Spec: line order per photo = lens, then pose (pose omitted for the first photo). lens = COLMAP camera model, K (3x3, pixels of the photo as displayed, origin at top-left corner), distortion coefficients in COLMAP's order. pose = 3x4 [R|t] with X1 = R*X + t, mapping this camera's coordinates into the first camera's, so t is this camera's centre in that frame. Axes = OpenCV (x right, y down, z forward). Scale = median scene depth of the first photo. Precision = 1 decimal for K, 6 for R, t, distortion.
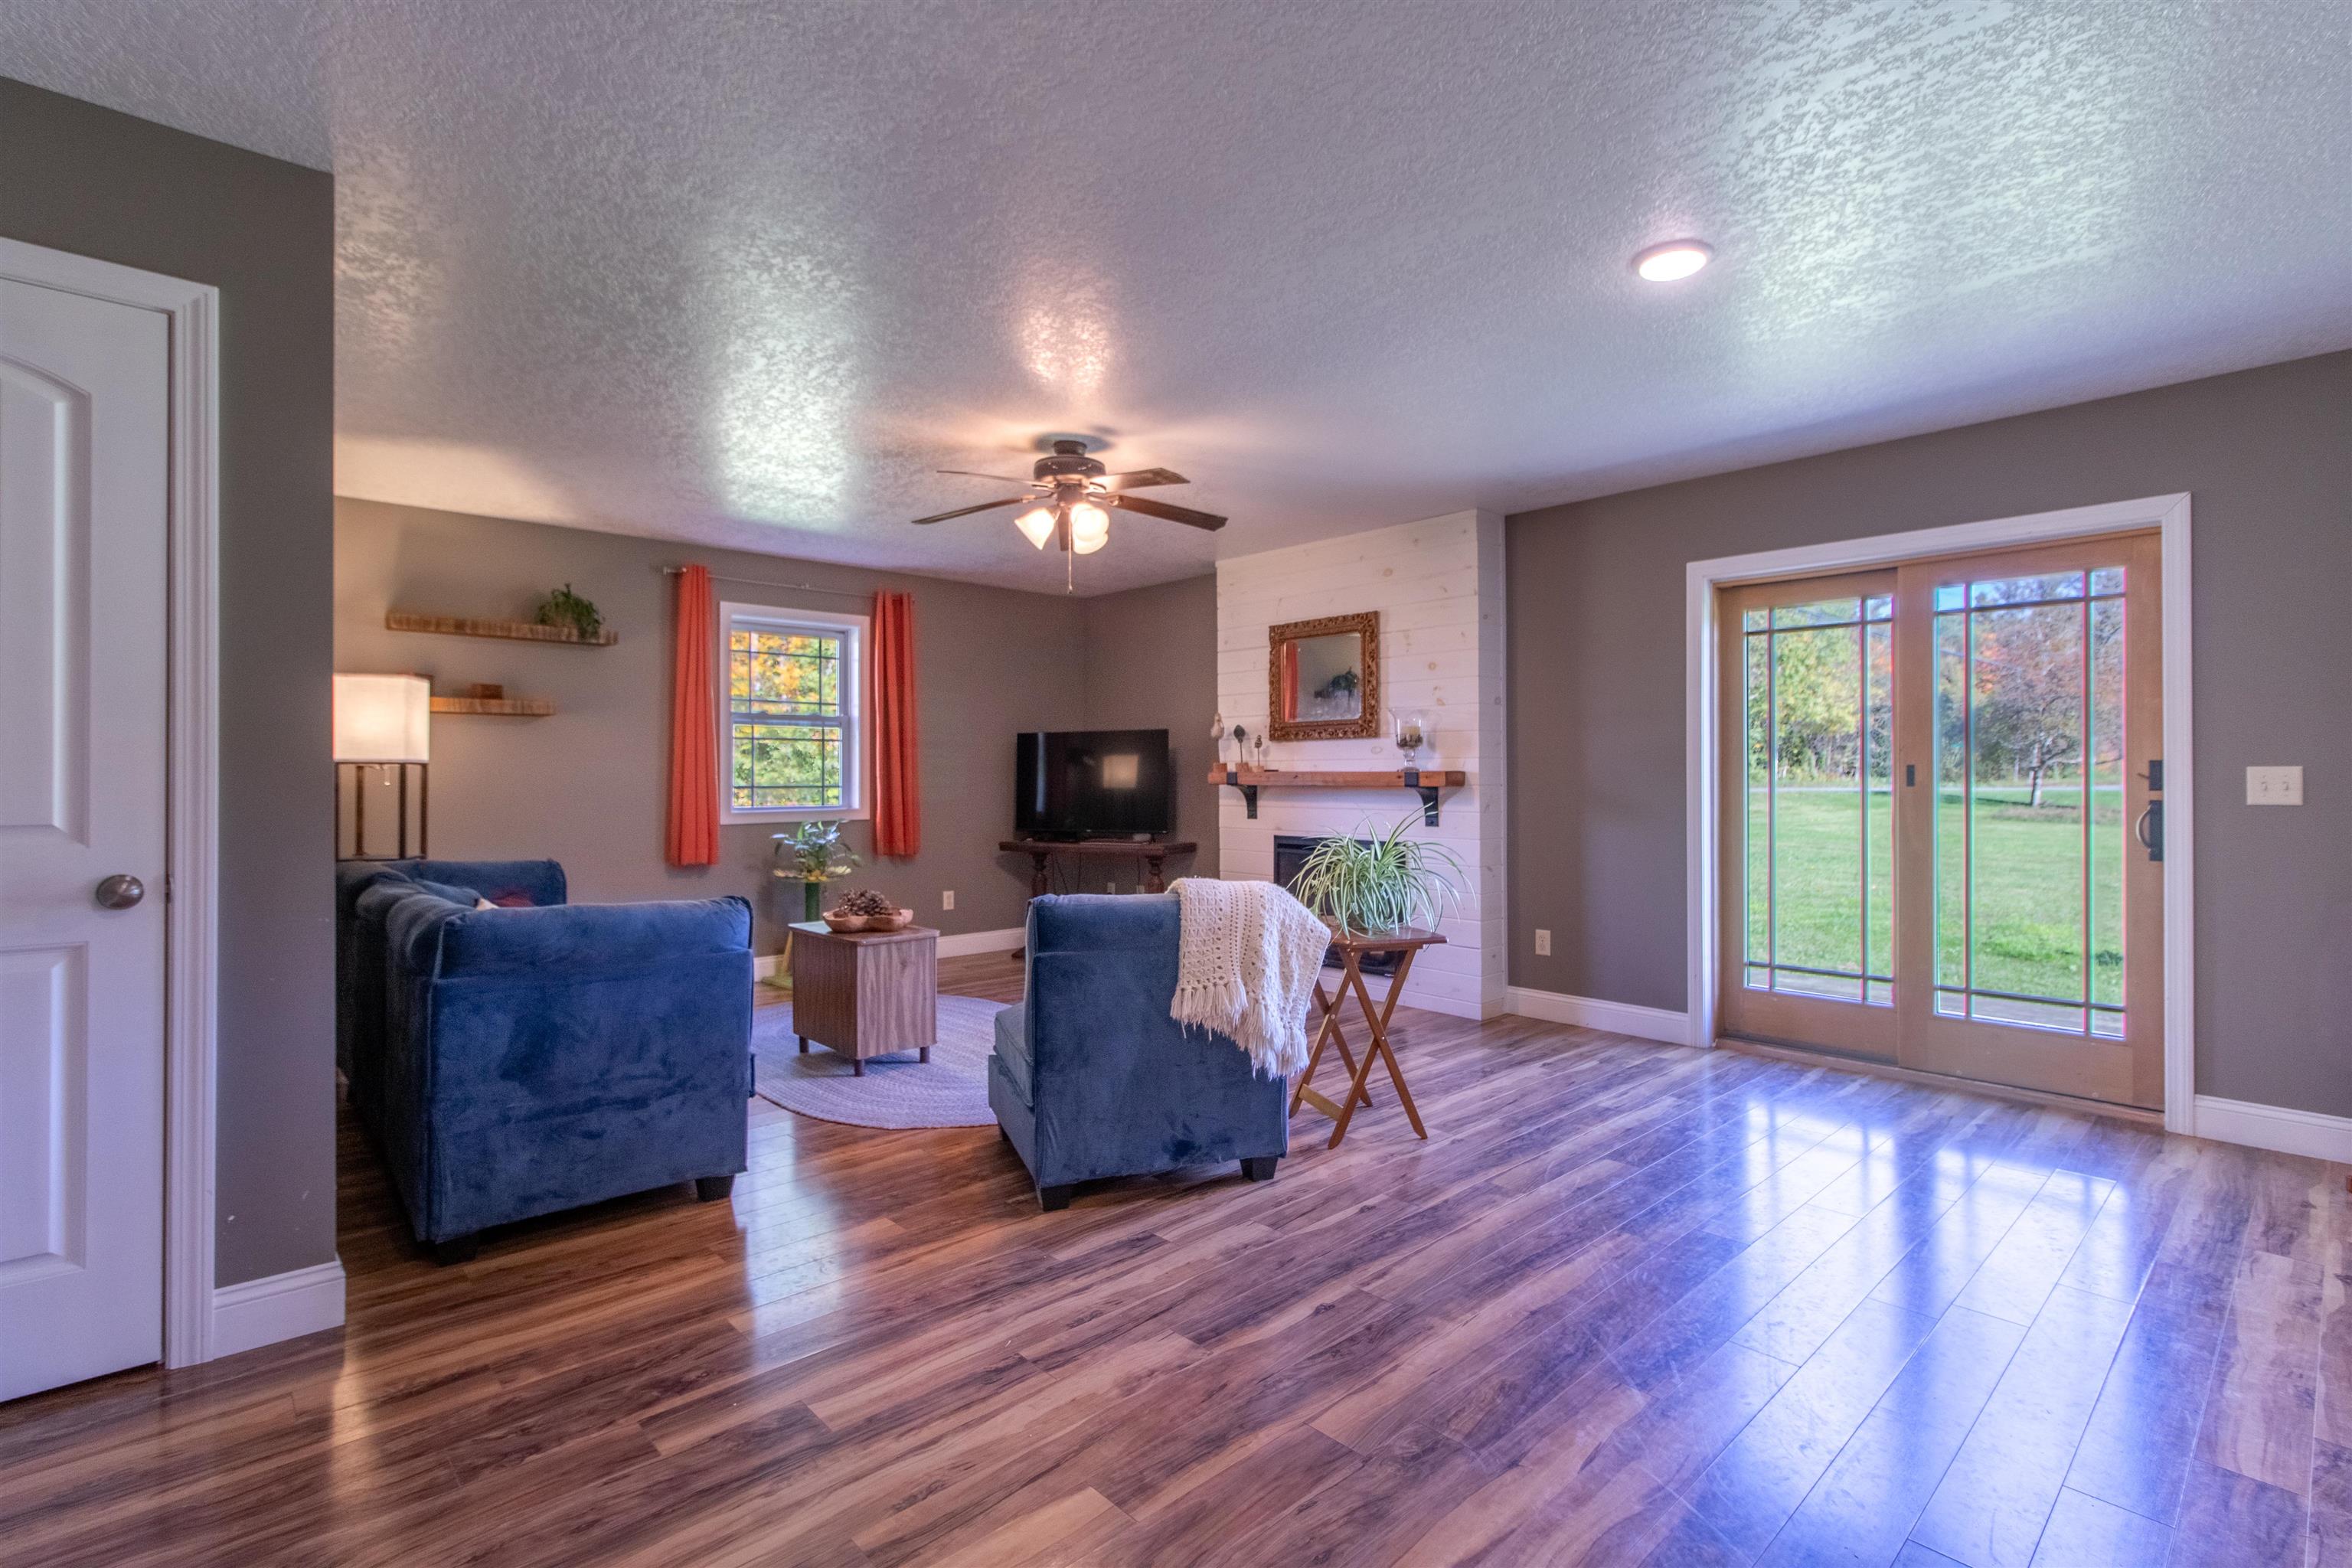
lens RADIAL K [[1080.0, 0, 1185.7], [0, 1080.0, 774.1], [0, 0, 1]] dist [-0.000945, -0.000245]
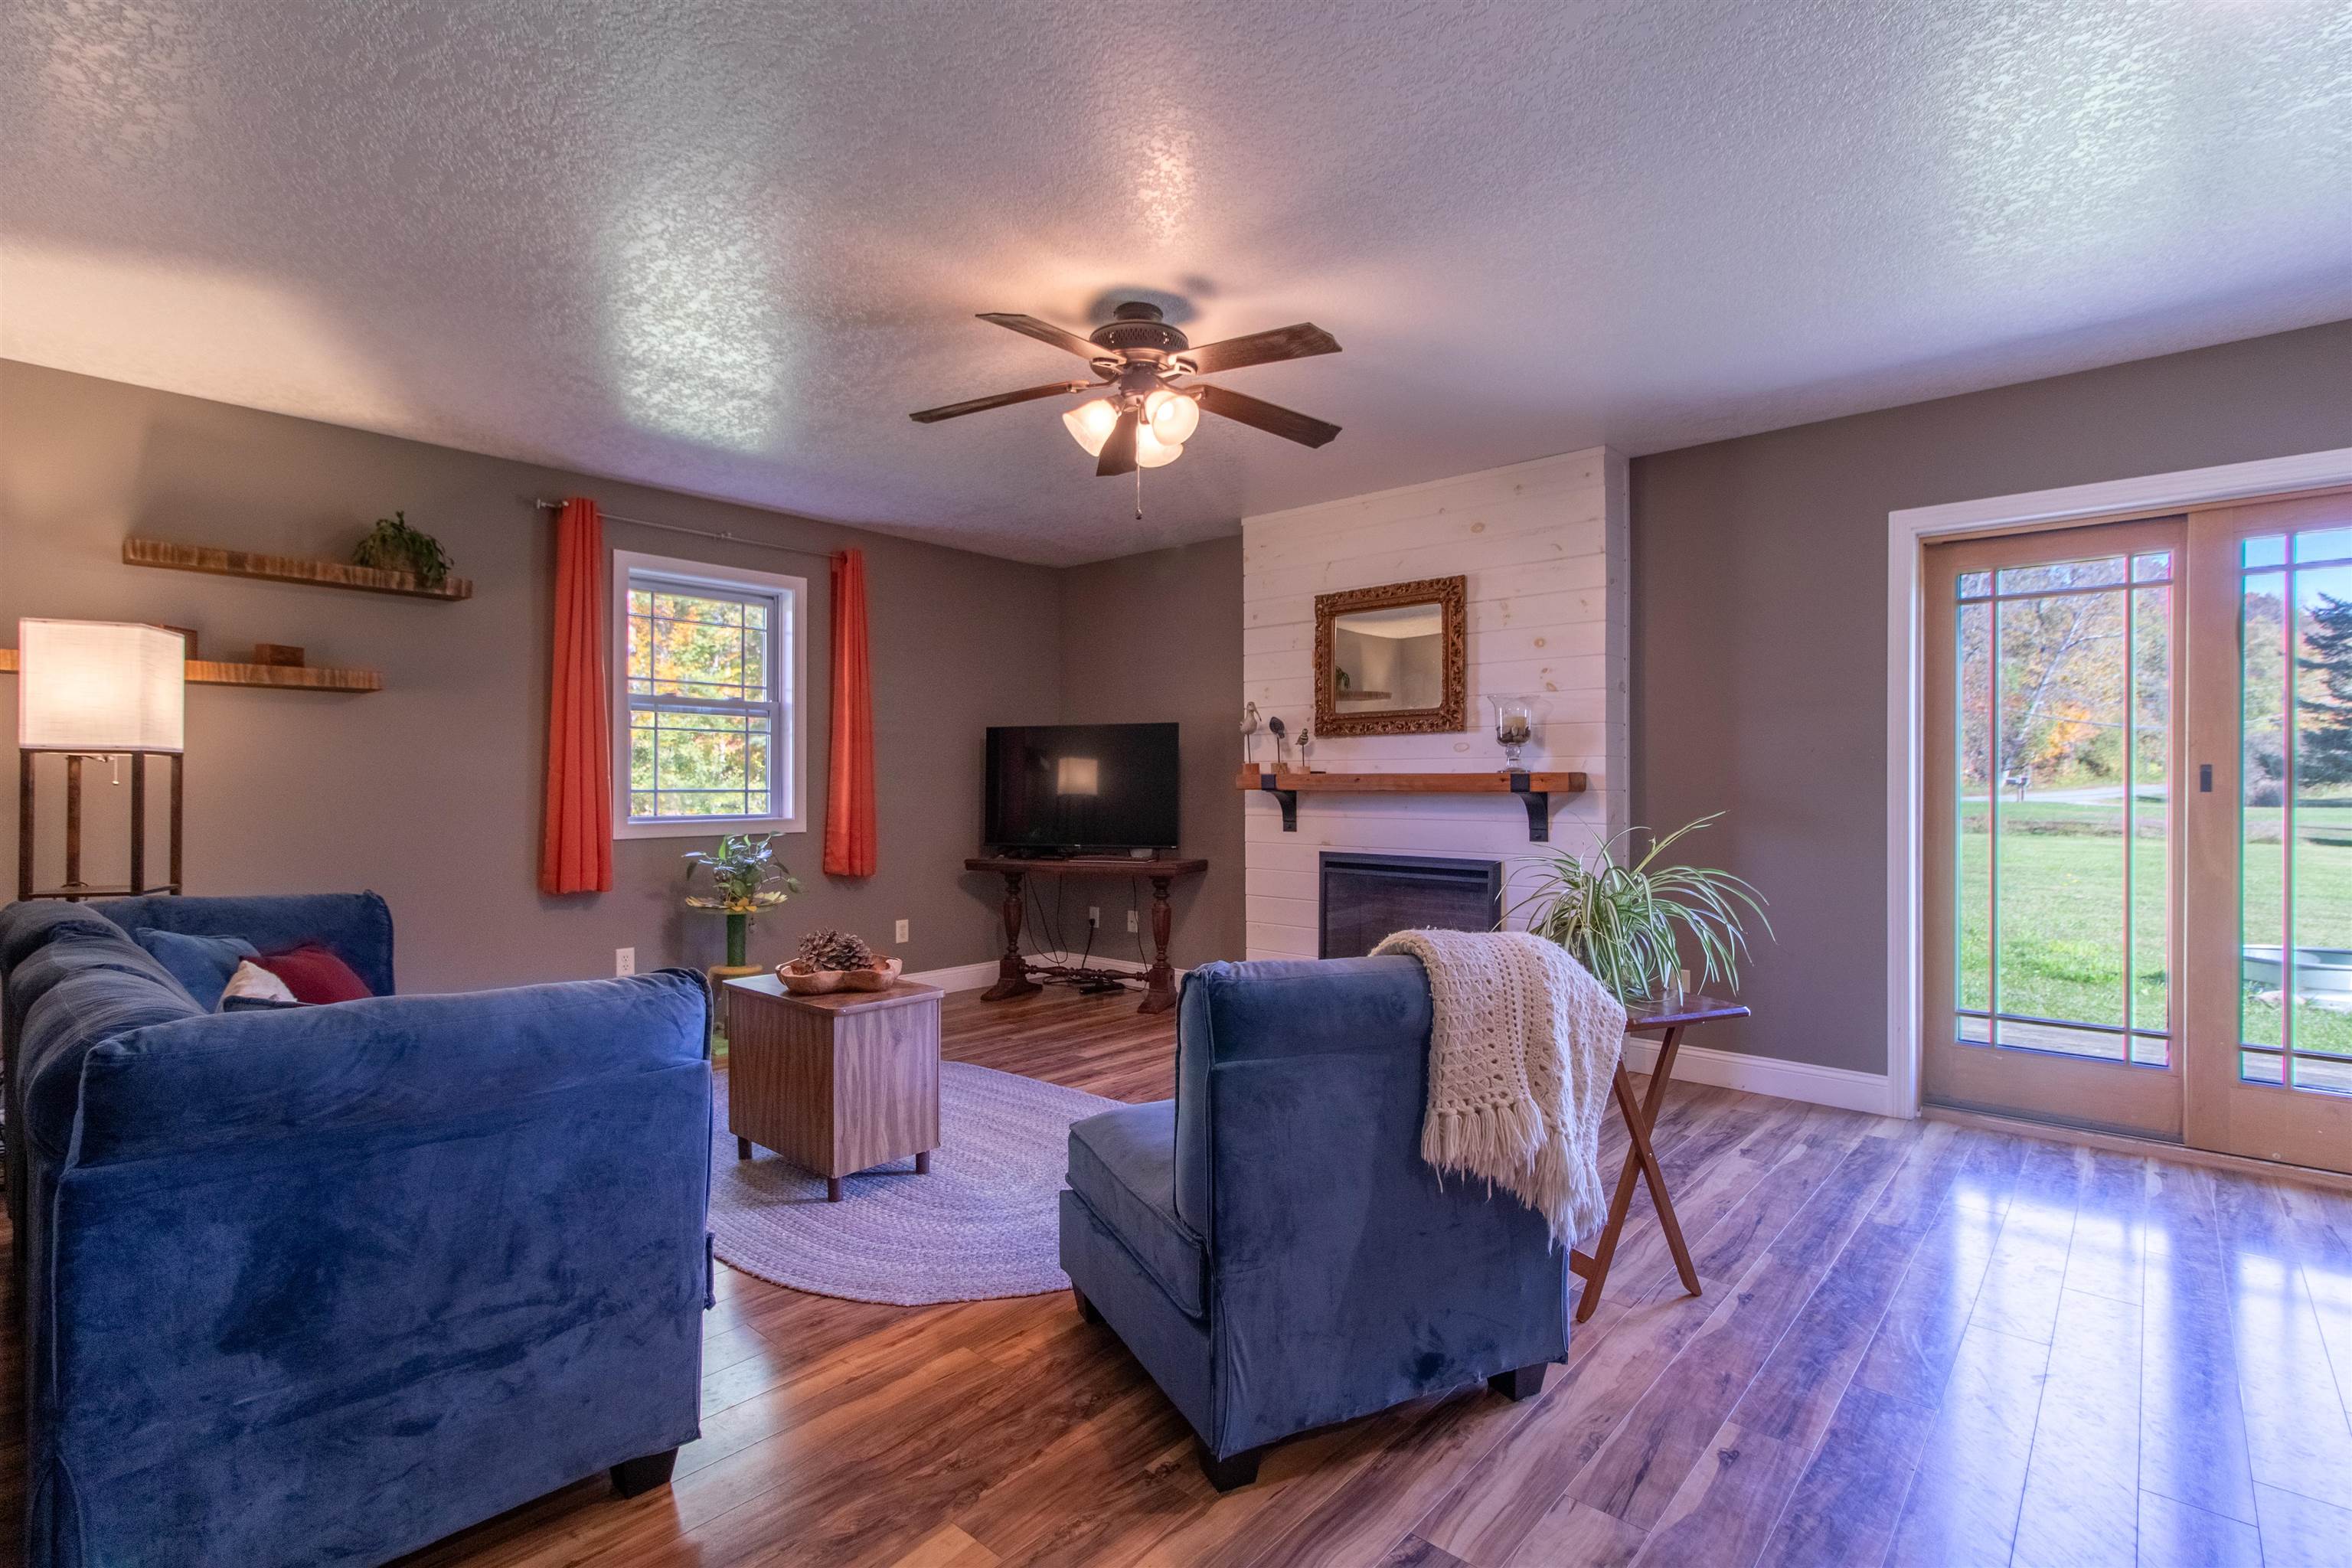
lens RADIAL K [[1089.0, 0, 1187.9], [0, 1089.0, 788.3], [0, 0, 1]] dist [-0.000370, 0.000559]
pose [[0.995451, 0.003297, 0.095215, -0.130278], [-0.003712, 0.999984, 0.004179, 0.007467], [-0.095200, -0.004513, 0.995448, 0.252372]]
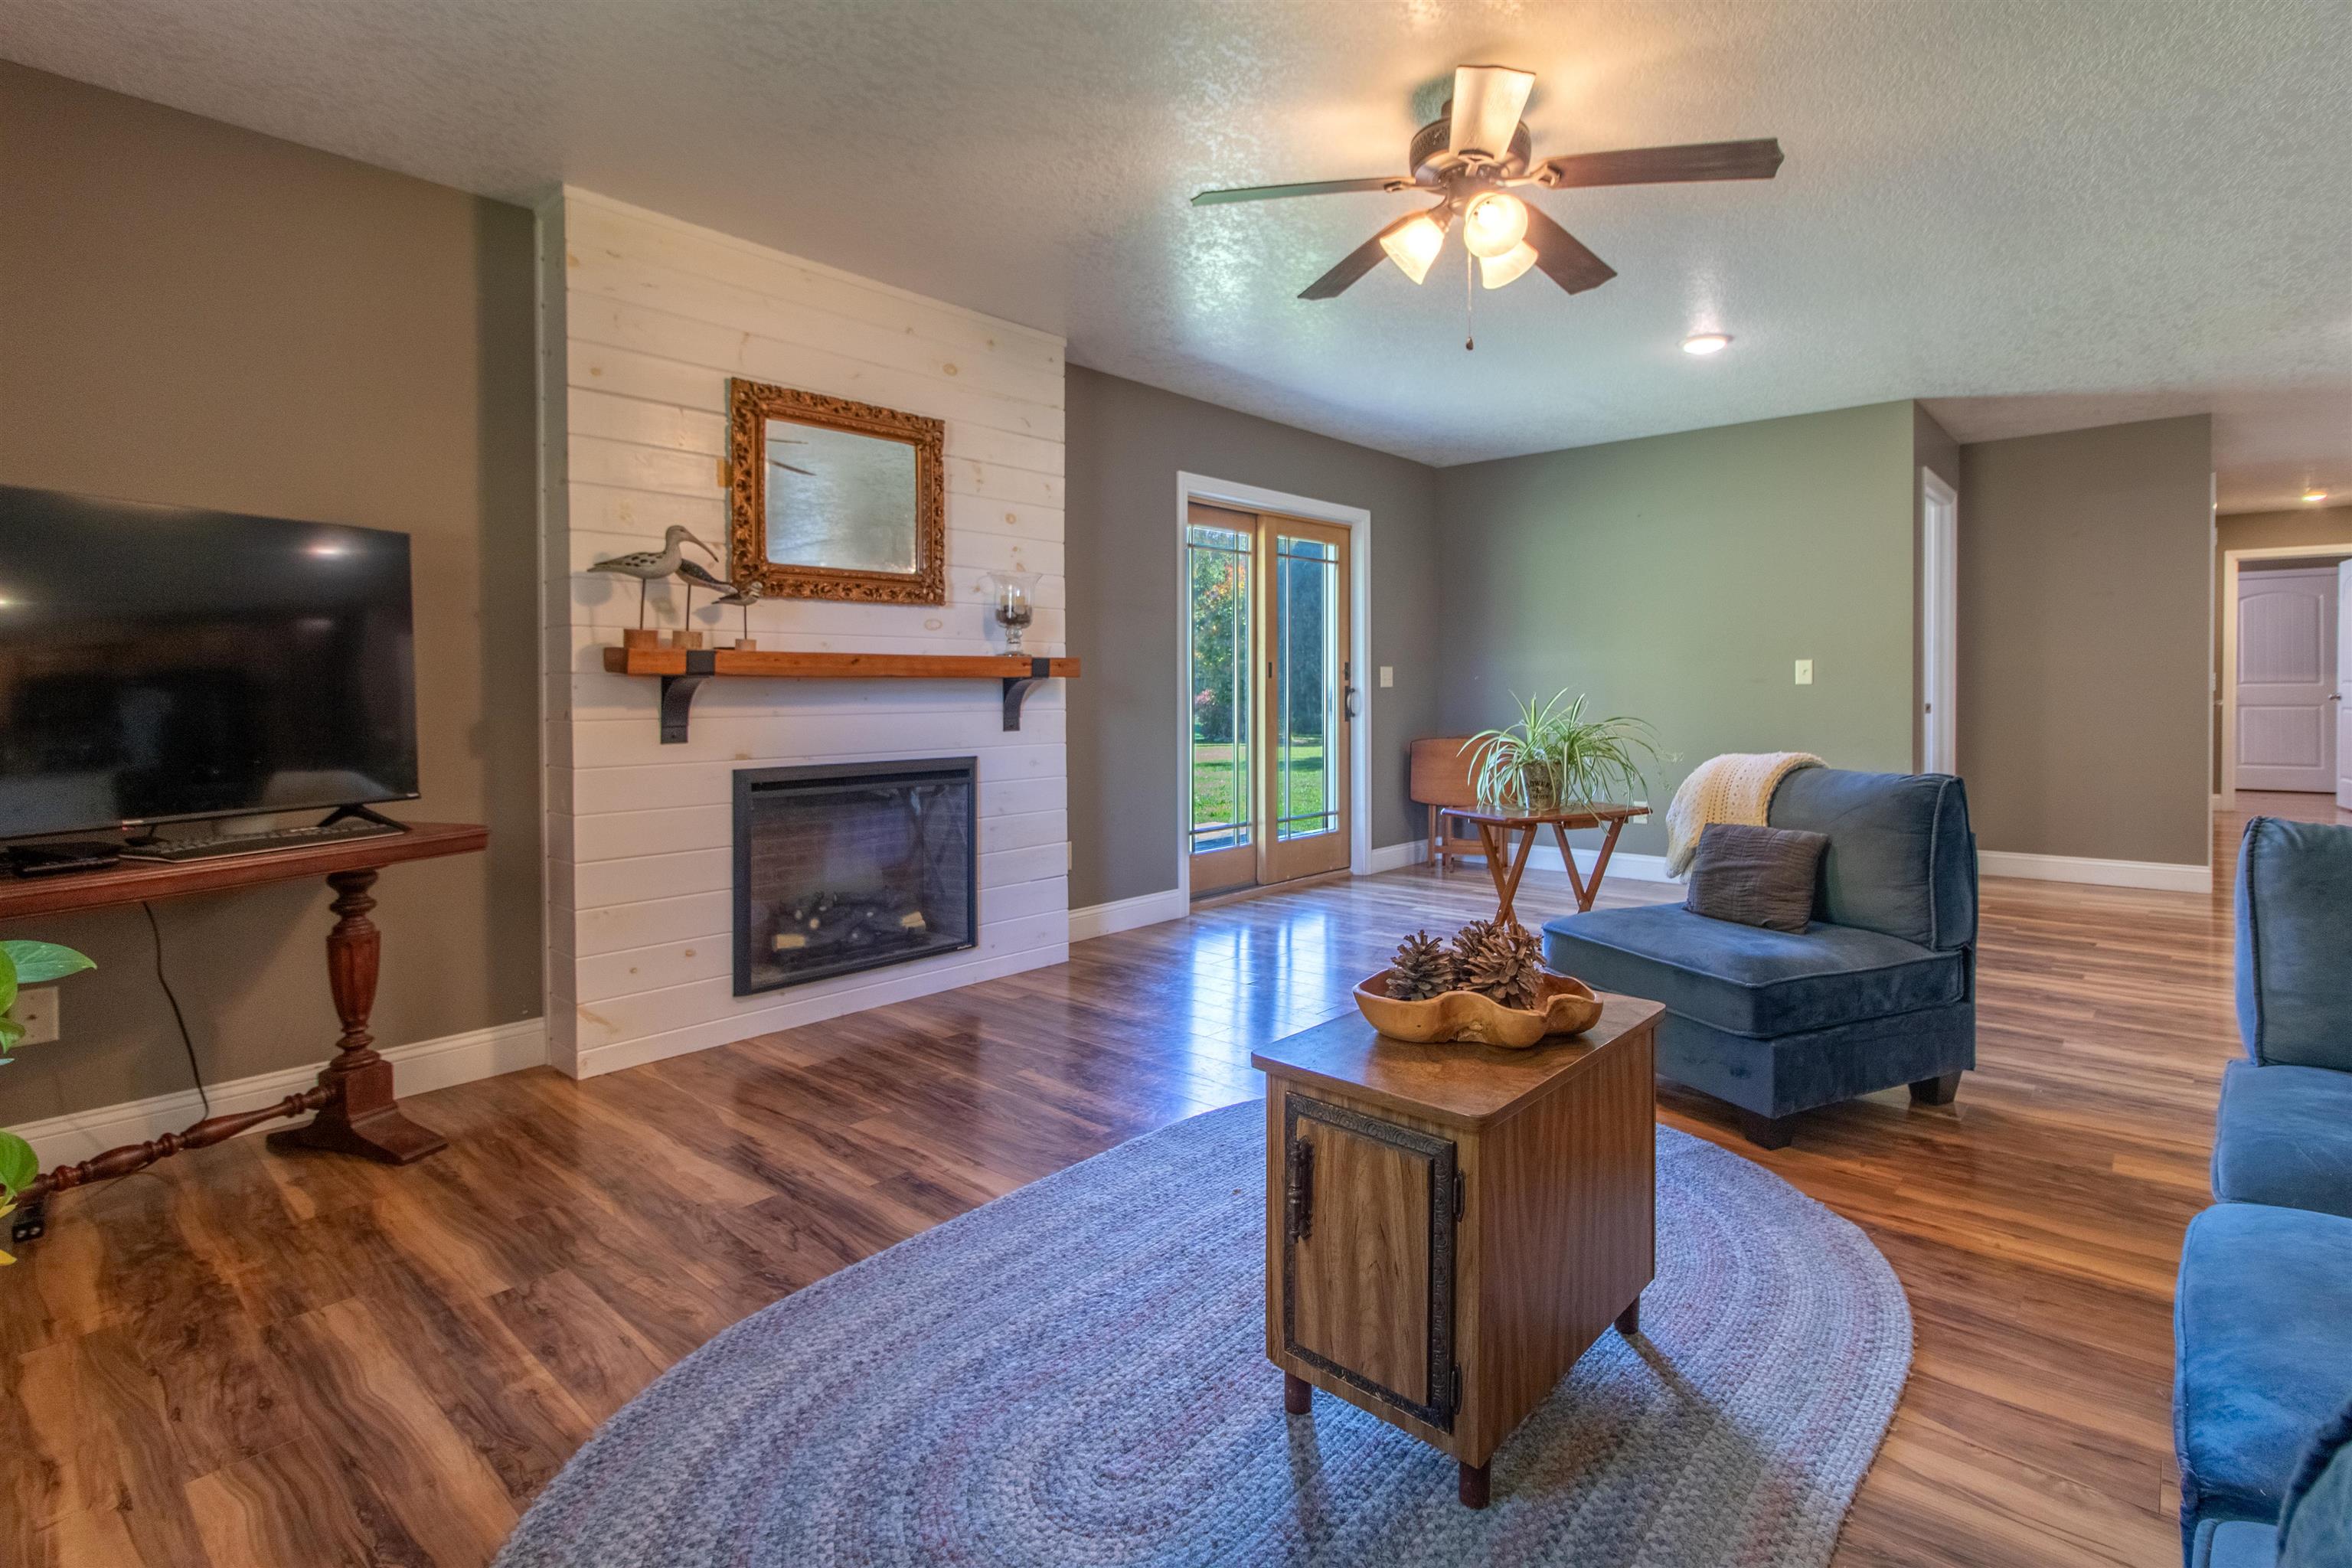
lens RADIAL K [[1131.3, 0, 1185.2], [0, 1131.3, 701.8], [0, 0, 1]] dist [-0.000162, 0.000153]
pose [[-0.093577, -0.013764, 0.995517, -0.674860], [-0.001349, 0.999905, 0.013698, 0.020263], [-0.995611, -0.000061, -0.093587, 1.120241]]
